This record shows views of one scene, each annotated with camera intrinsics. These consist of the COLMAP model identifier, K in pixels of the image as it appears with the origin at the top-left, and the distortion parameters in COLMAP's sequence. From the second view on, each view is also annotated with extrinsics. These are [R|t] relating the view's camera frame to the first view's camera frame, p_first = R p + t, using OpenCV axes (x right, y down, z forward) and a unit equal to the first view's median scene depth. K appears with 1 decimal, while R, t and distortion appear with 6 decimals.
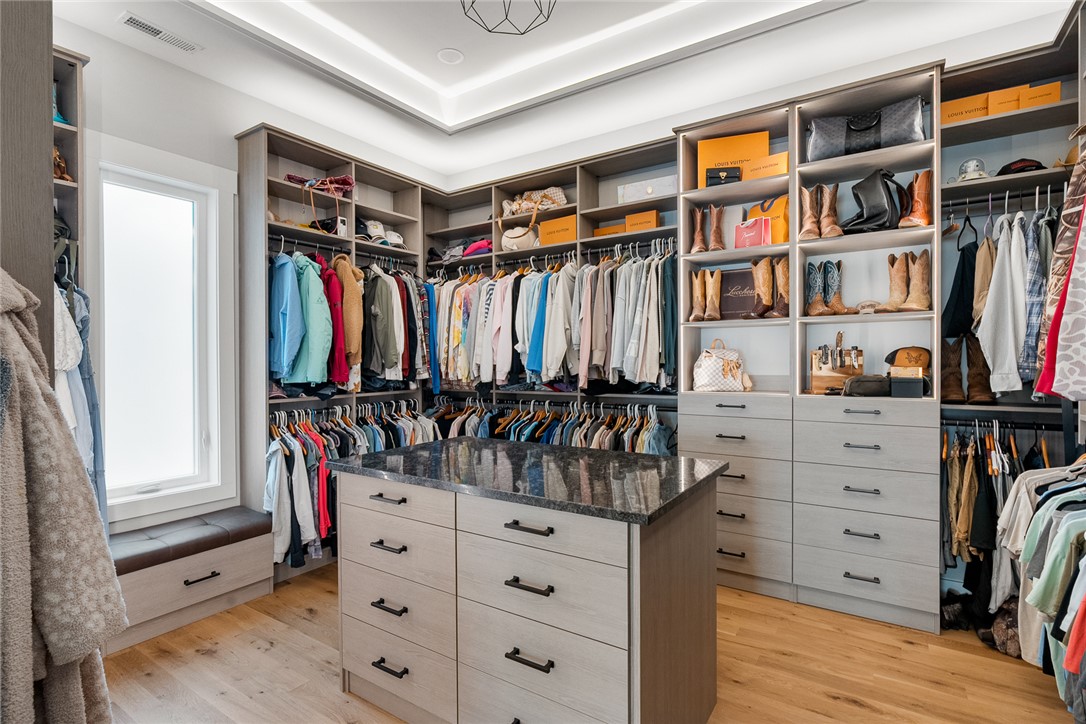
lens RADIAL K [[527.3, 0, 542.8], [0, 527.3, 366.6], [0, 0, 1]] dist [-0.004481, -0.000409]
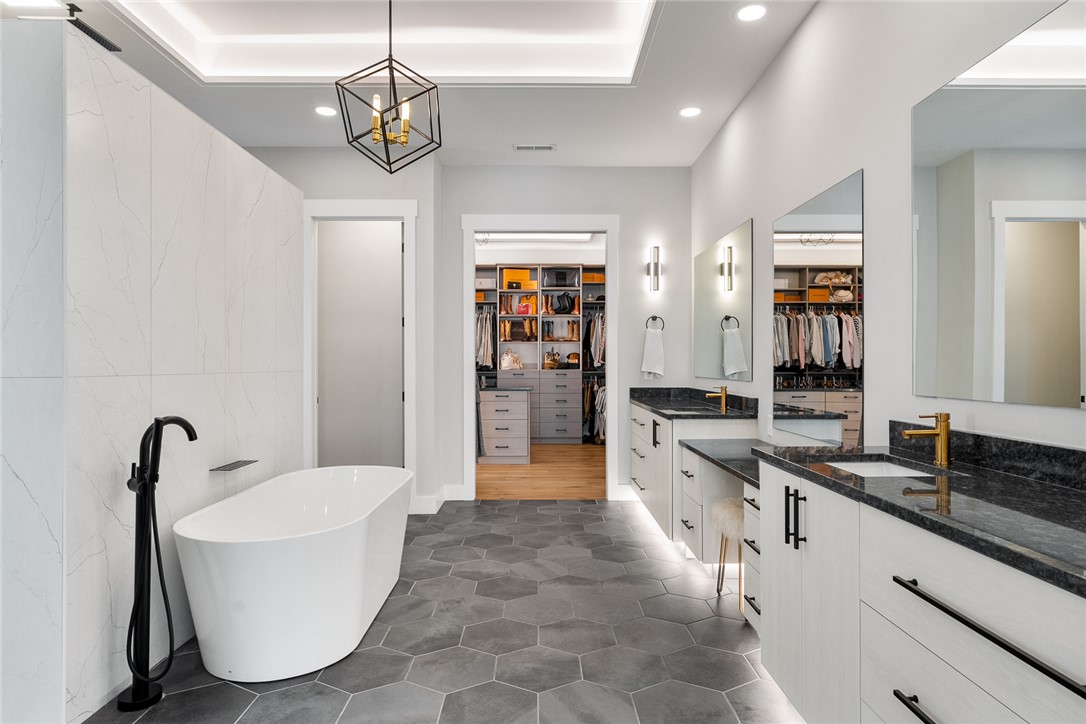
lens RADIAL K [[619.0, 0, 543.6], [0, 619.0, 362.0], [0, 0, 1]] dist [-0.001793, -0.000093]
pose [[0.832697, 0.004638, 0.553709, -1.352670], [0.001368, 0.999945, -0.010434, 0.049744], [-0.553727, 0.009446, 0.832645, -1.779925]]
